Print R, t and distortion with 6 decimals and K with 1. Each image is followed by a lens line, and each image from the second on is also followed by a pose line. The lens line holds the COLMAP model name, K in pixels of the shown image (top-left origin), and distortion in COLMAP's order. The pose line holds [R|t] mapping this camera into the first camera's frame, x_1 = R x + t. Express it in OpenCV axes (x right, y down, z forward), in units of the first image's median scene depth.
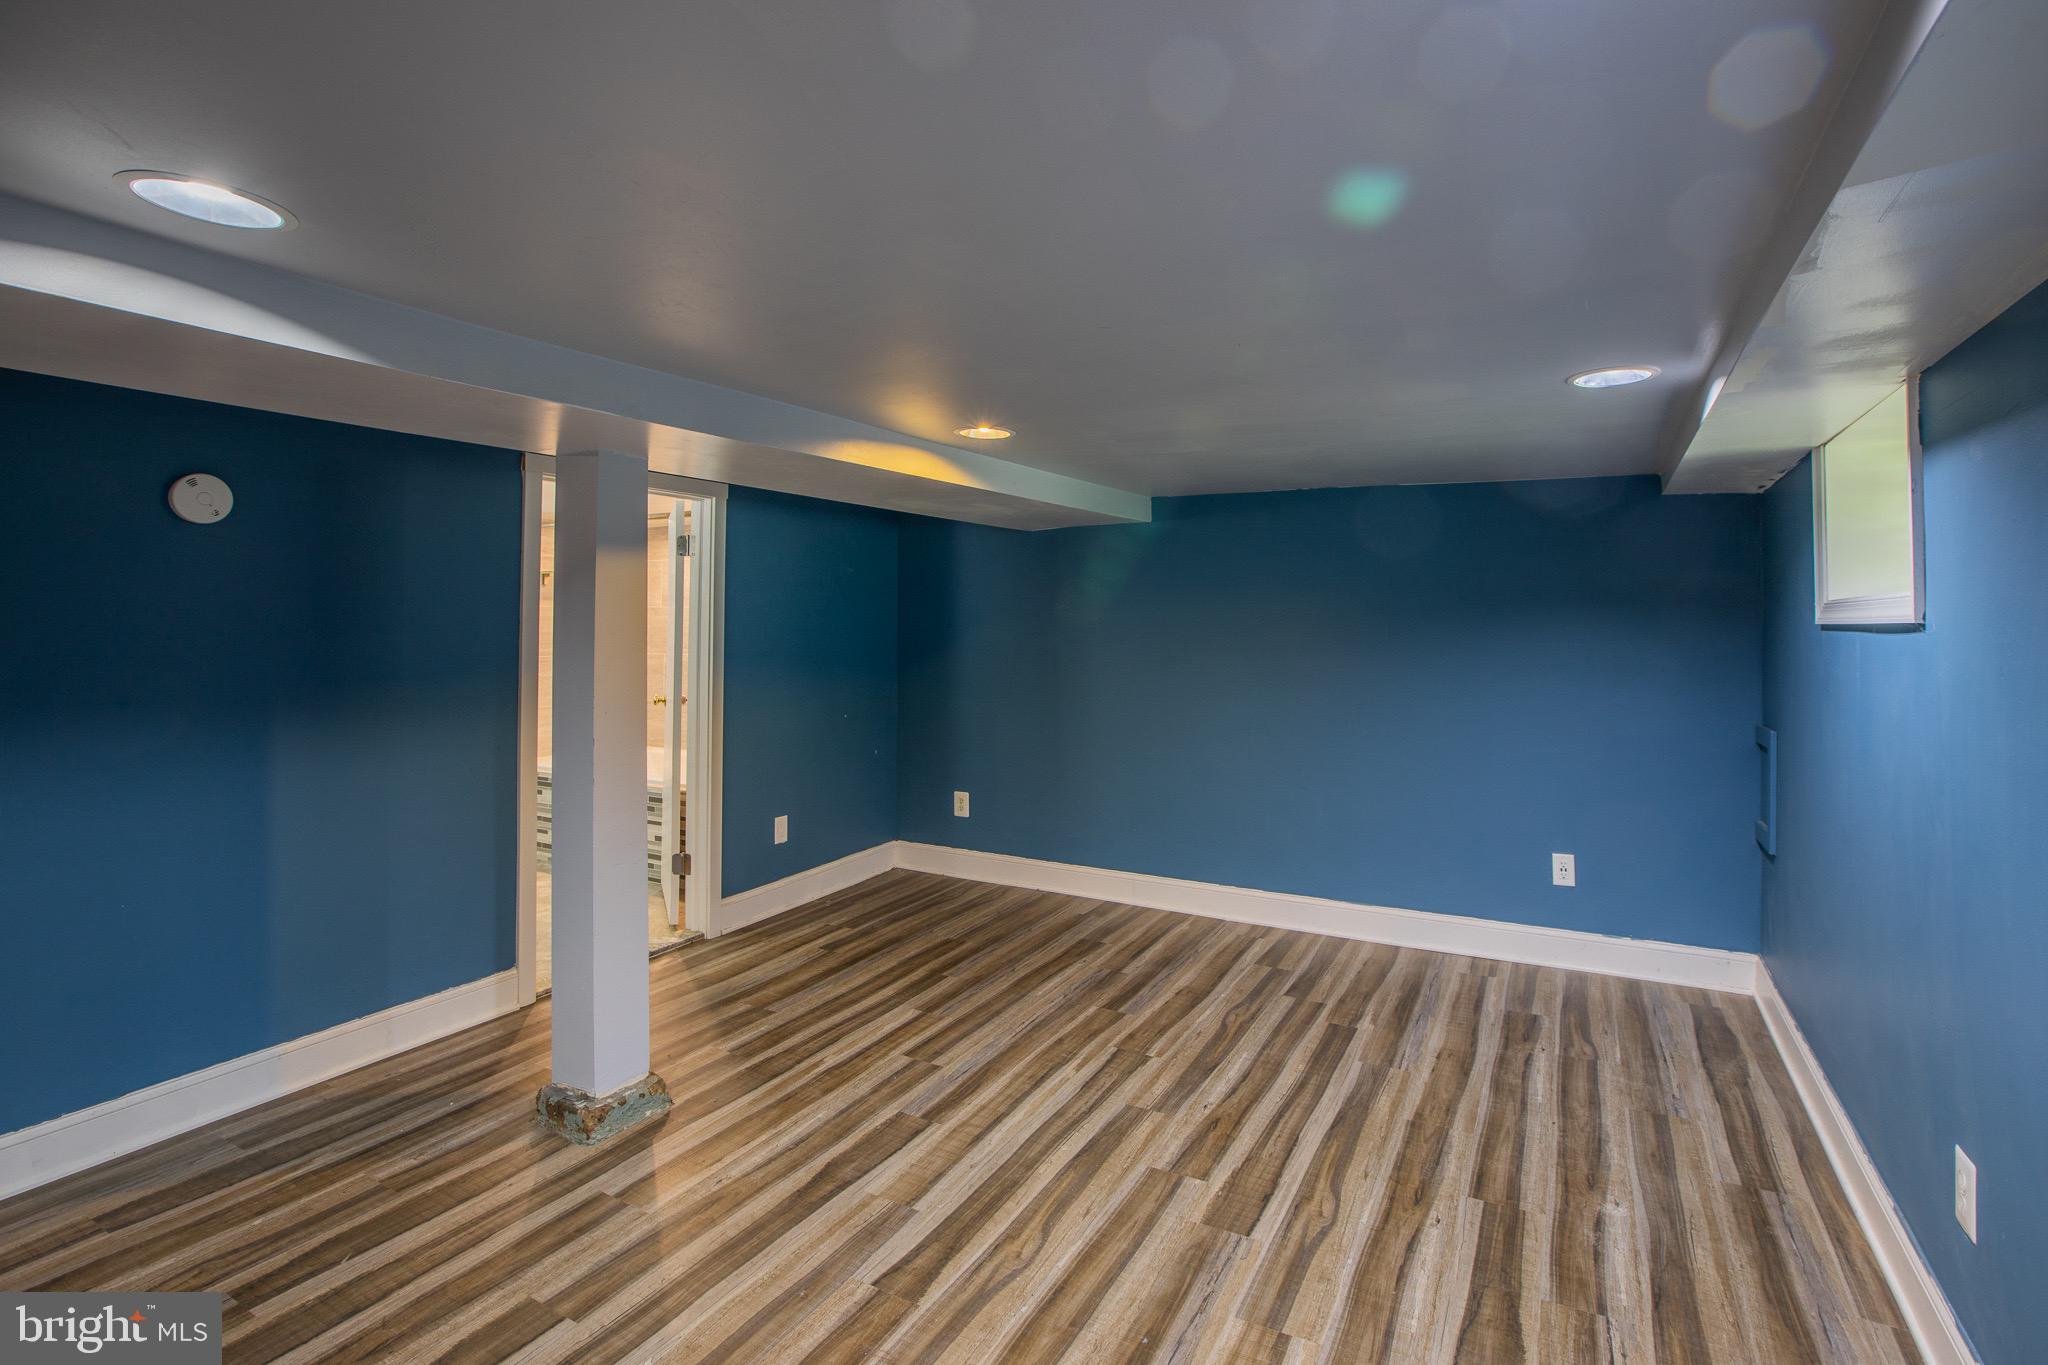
lens RADIAL K [[992.6, 0, 1021.1], [0, 992.6, 700.1], [0, 0, 1]] dist [-0.063967, 0.028655]
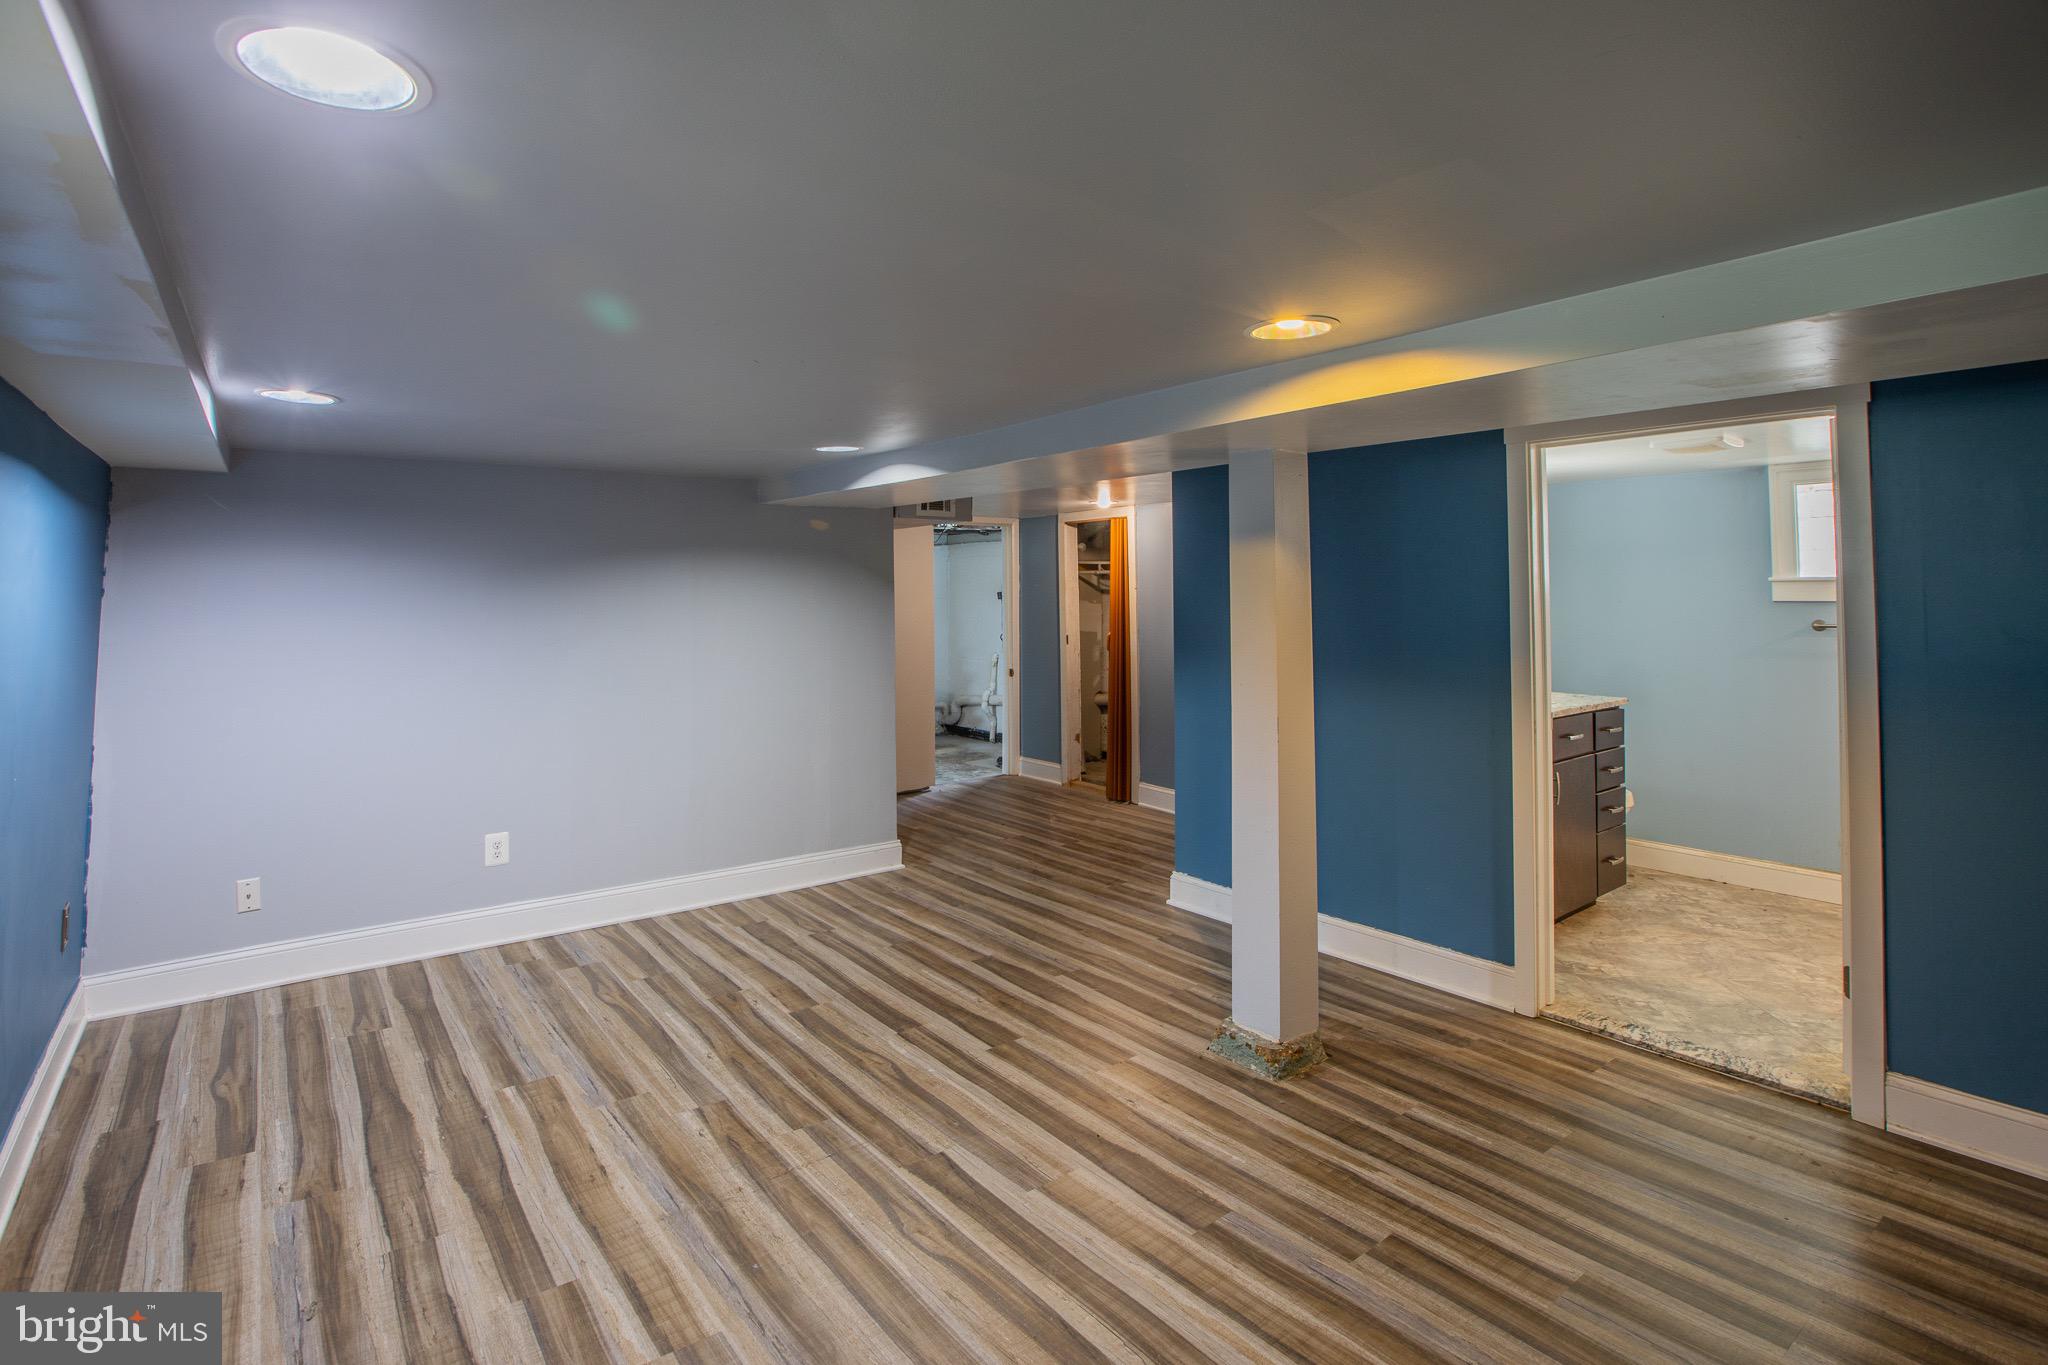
lens RADIAL K [[992.6, 0, 1021.1], [0, 992.6, 700.1], [0, 0, 1]] dist [-0.063967, 0.028655]
pose [[-0.395086, 0.090149, -0.914210, 0.679645], [-0.067670, 0.989614, 0.126829, -0.098105], [0.916148, 0.111973, -0.384882, 1.151501]]
